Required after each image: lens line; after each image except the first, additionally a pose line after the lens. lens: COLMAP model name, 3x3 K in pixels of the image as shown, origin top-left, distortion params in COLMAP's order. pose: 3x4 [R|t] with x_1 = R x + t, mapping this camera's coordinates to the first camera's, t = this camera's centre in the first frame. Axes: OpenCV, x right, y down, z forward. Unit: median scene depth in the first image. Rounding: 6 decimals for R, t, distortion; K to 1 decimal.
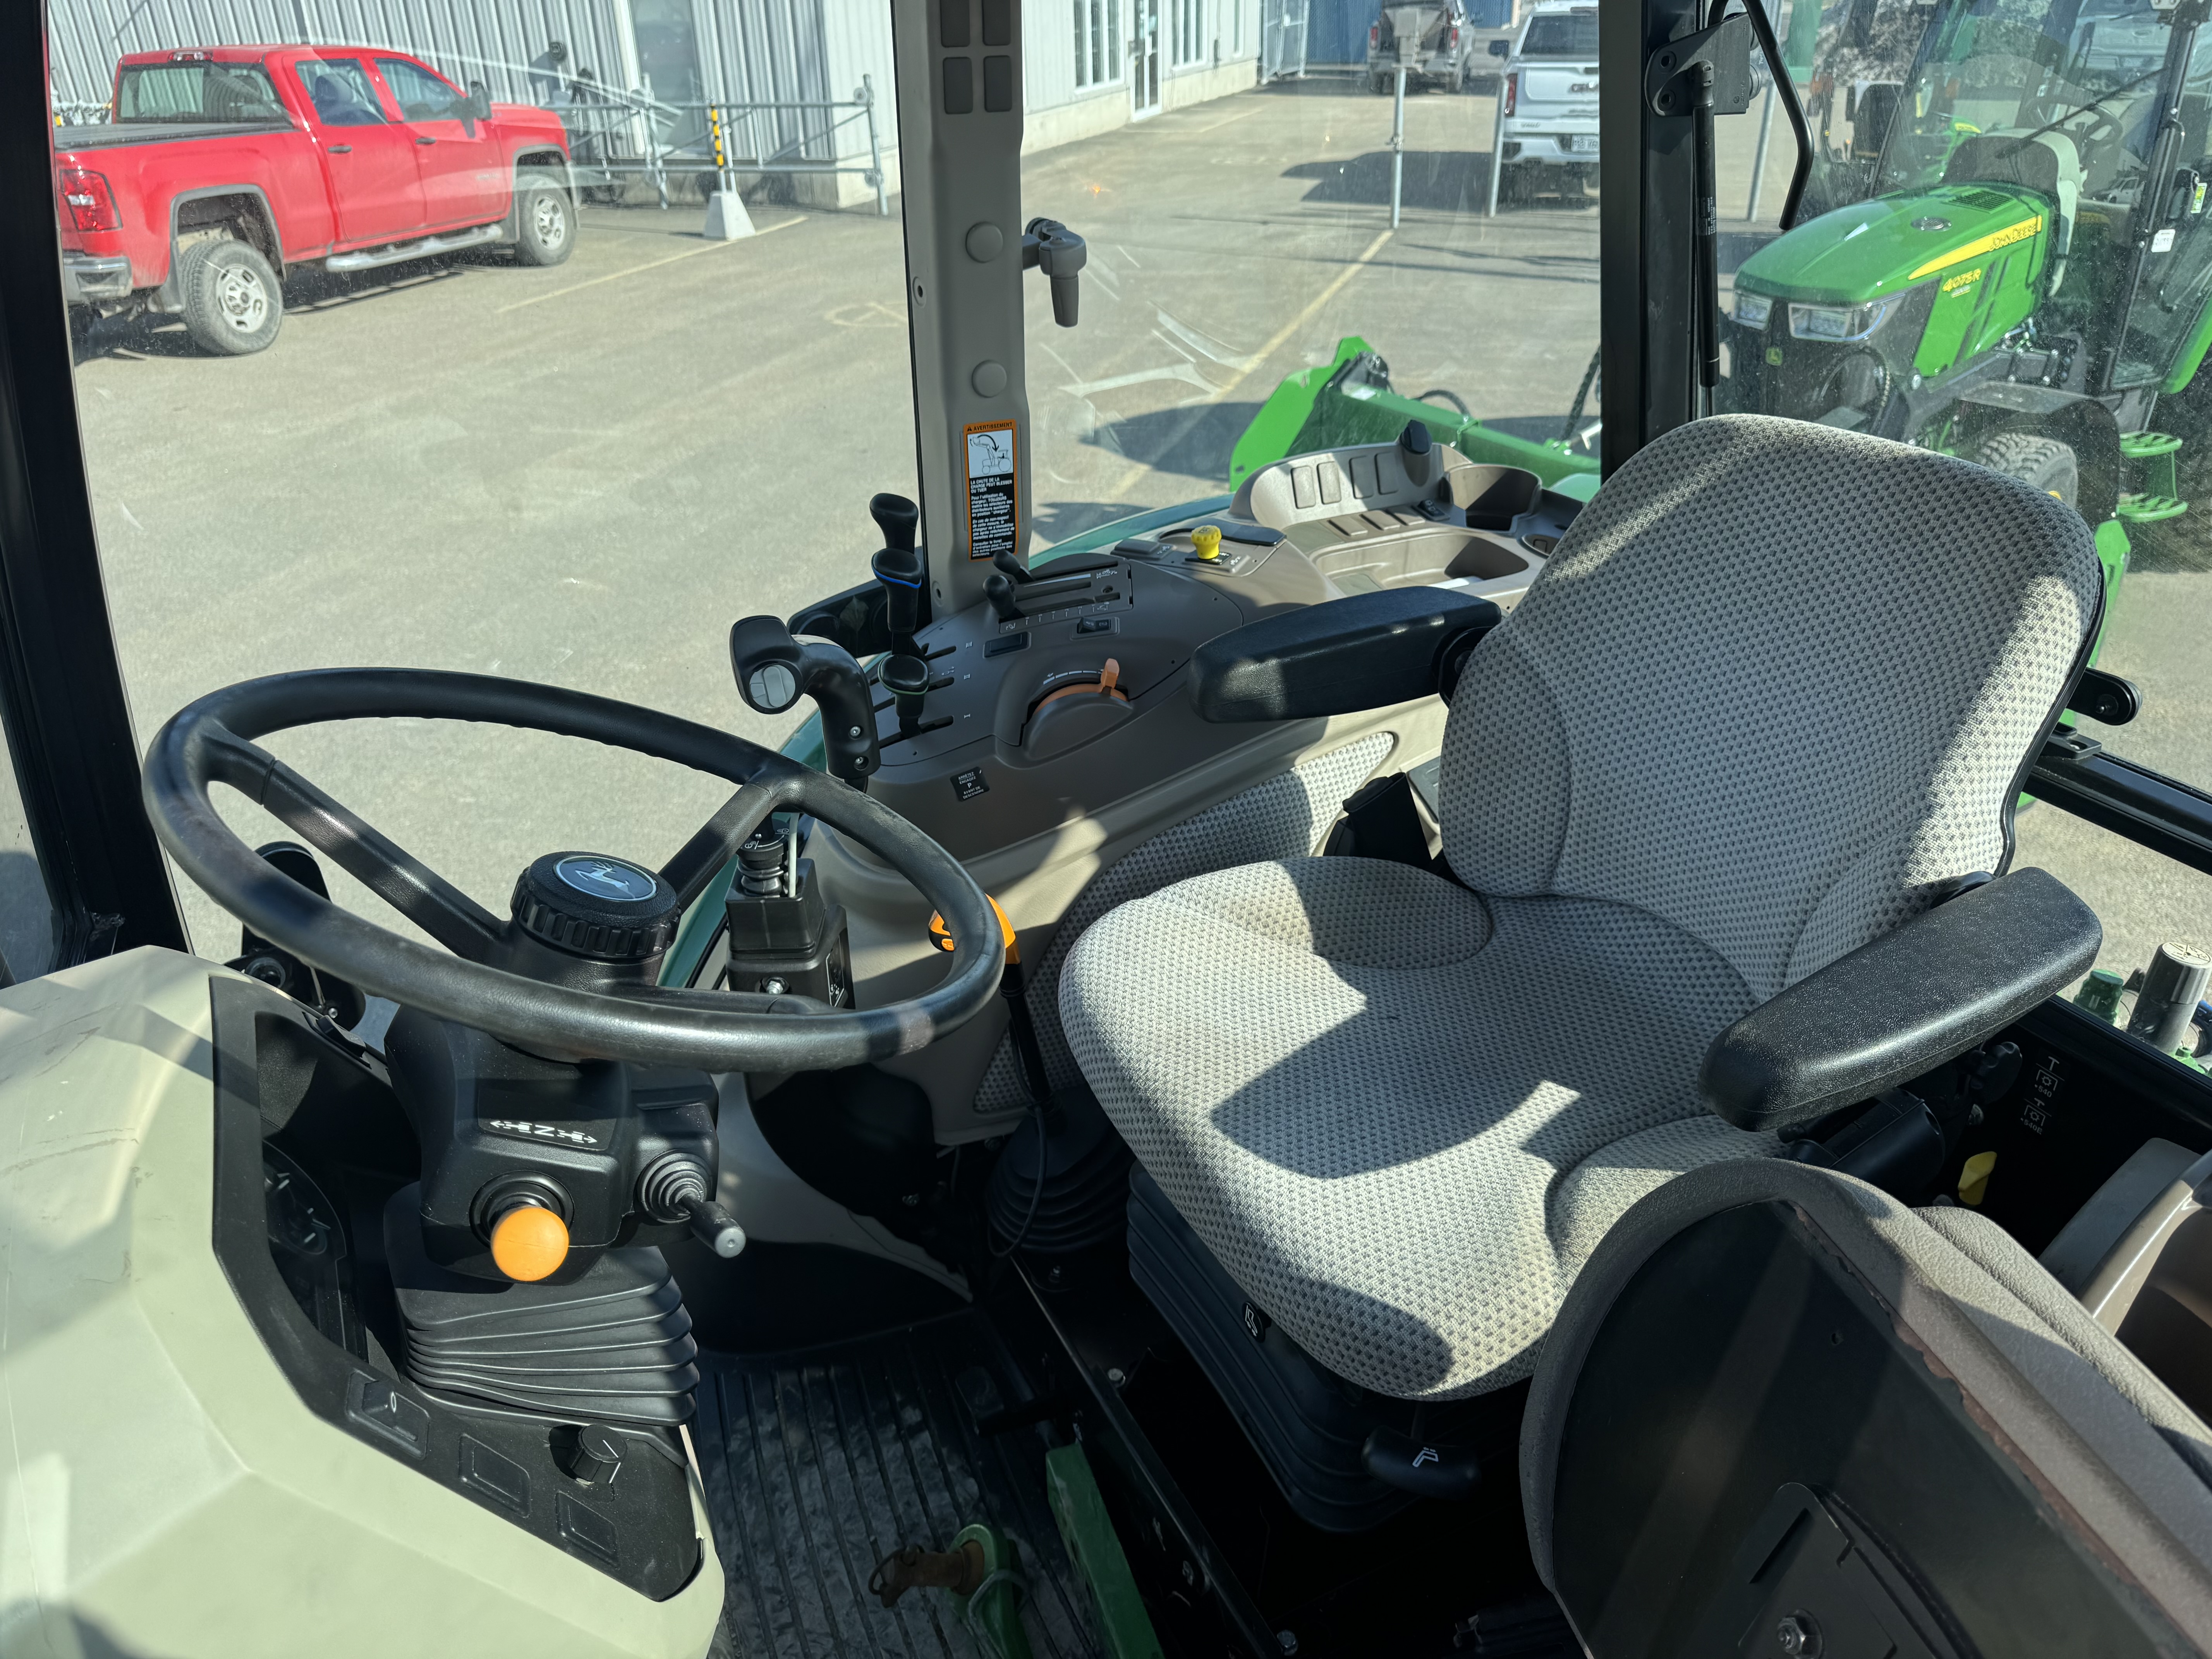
lens RADIAL K [[1557.3, 0, 1099.7], [0, 1557.3, 830.8], [0, 0, 1]] dist [0.021190, -0.028134]
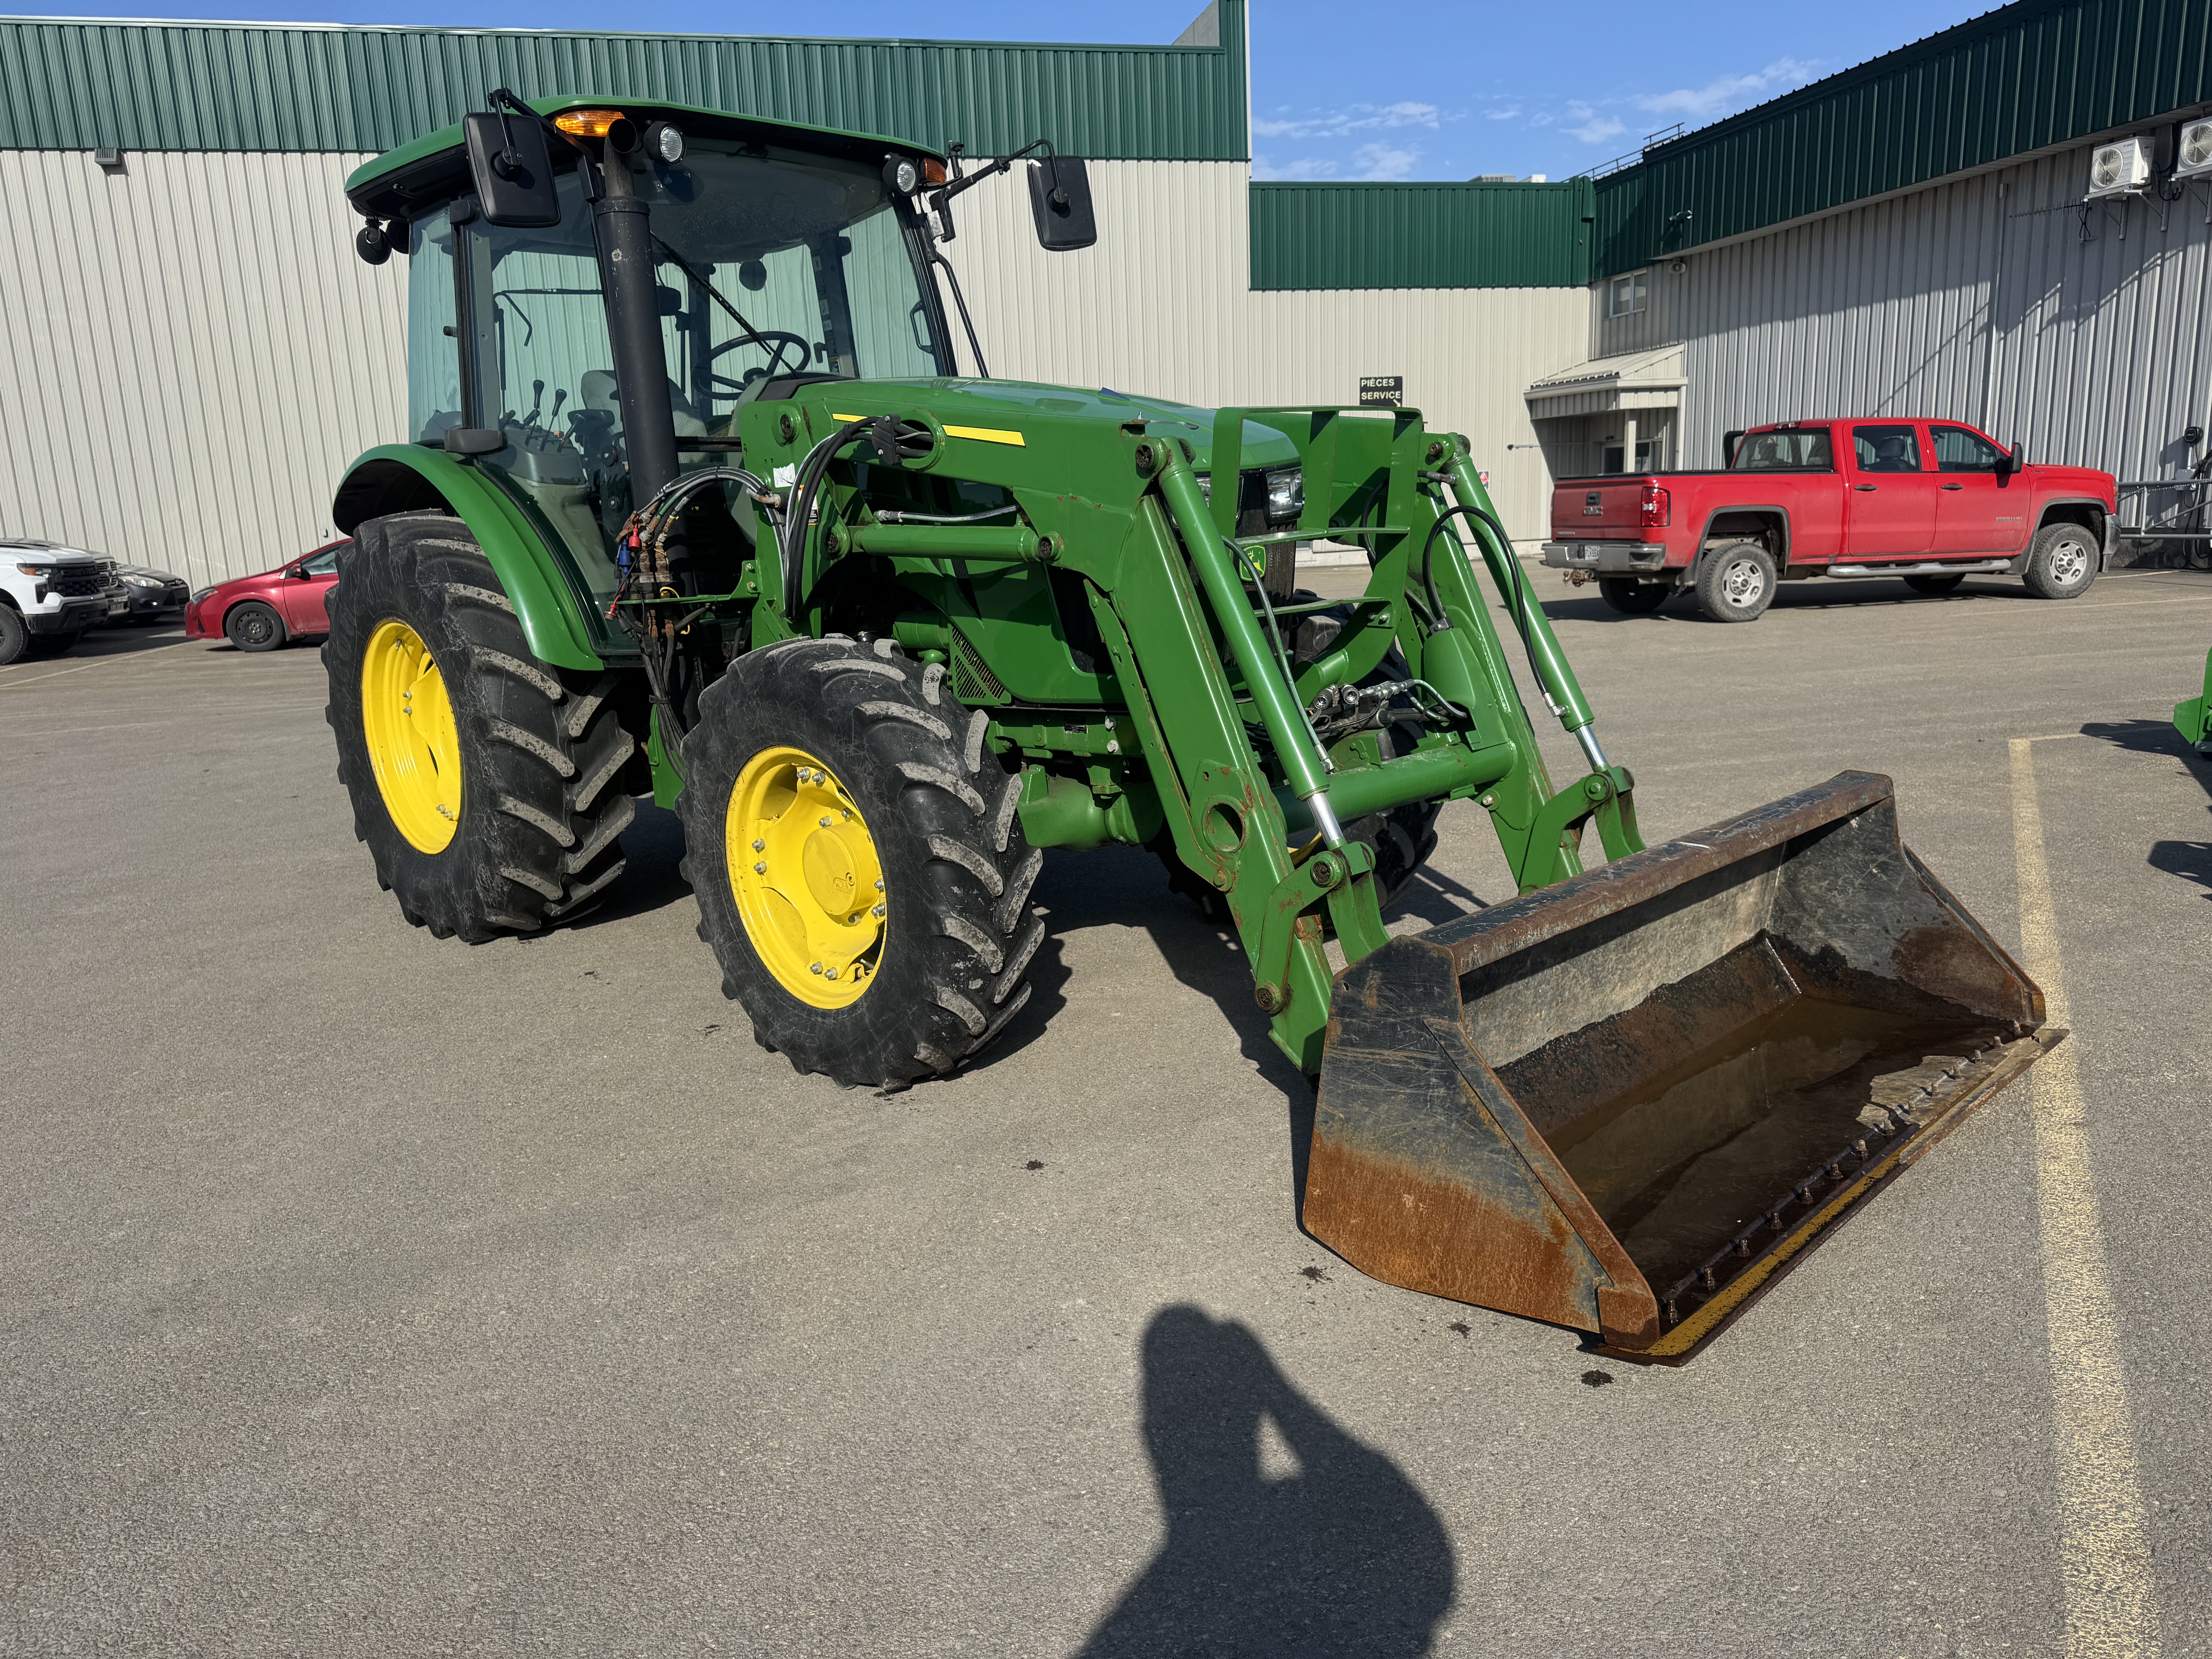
lens RADIAL K [[1542.5, 0, 1098.9], [0, 1542.5, 837.6], [0, 0, 1]] dist [0.065478, -0.080475]
pose [[0.507732, 0.177369, -0.843059, 0.288064], [-0.383417, 0.922843, -0.036759, 0.106986], [0.771492, 0.341907, 0.536563, -0.075191]]
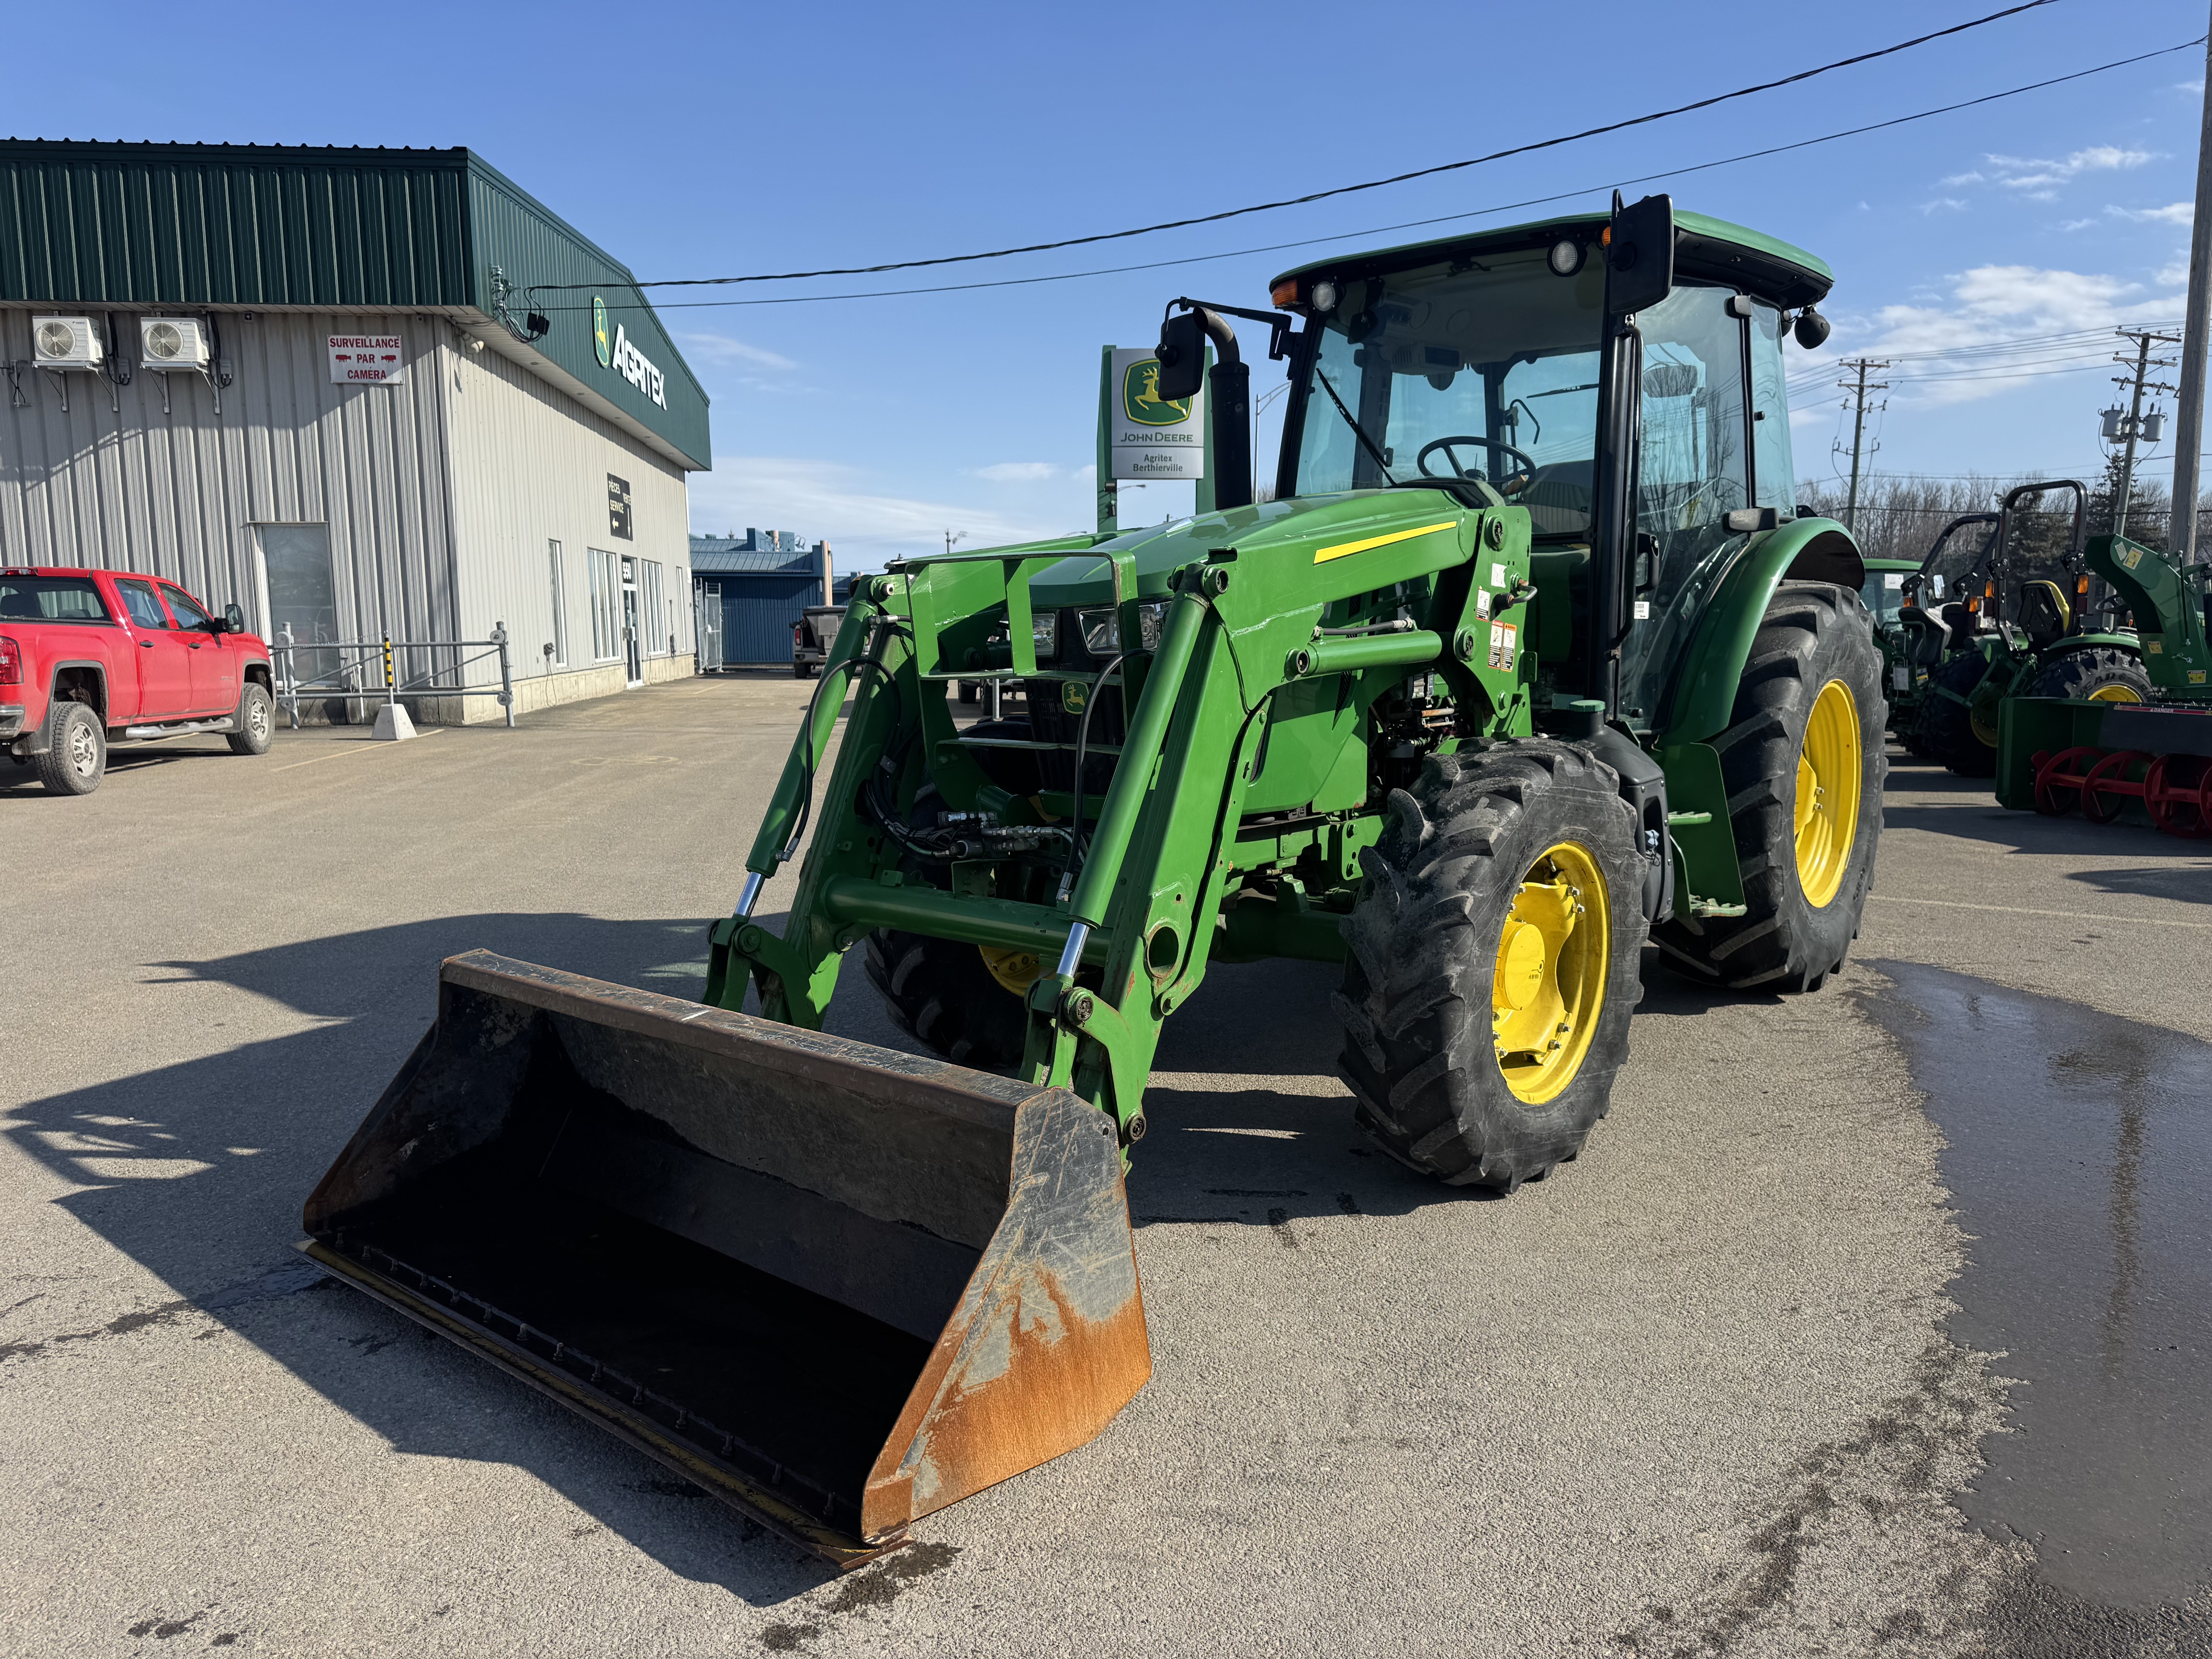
lens RADIAL K [[1557.9, 0, 1106.0], [0, 1557.9, 829.5], [0, 0, 1]] dist [0.040890, -0.049955]
pose [[0.911876, -0.040675, 0.408446, -0.270824], [0.186911, 0.927072, -0.324966, 0.199062], [-0.365441, 0.372671, 0.852977, -0.219102]]
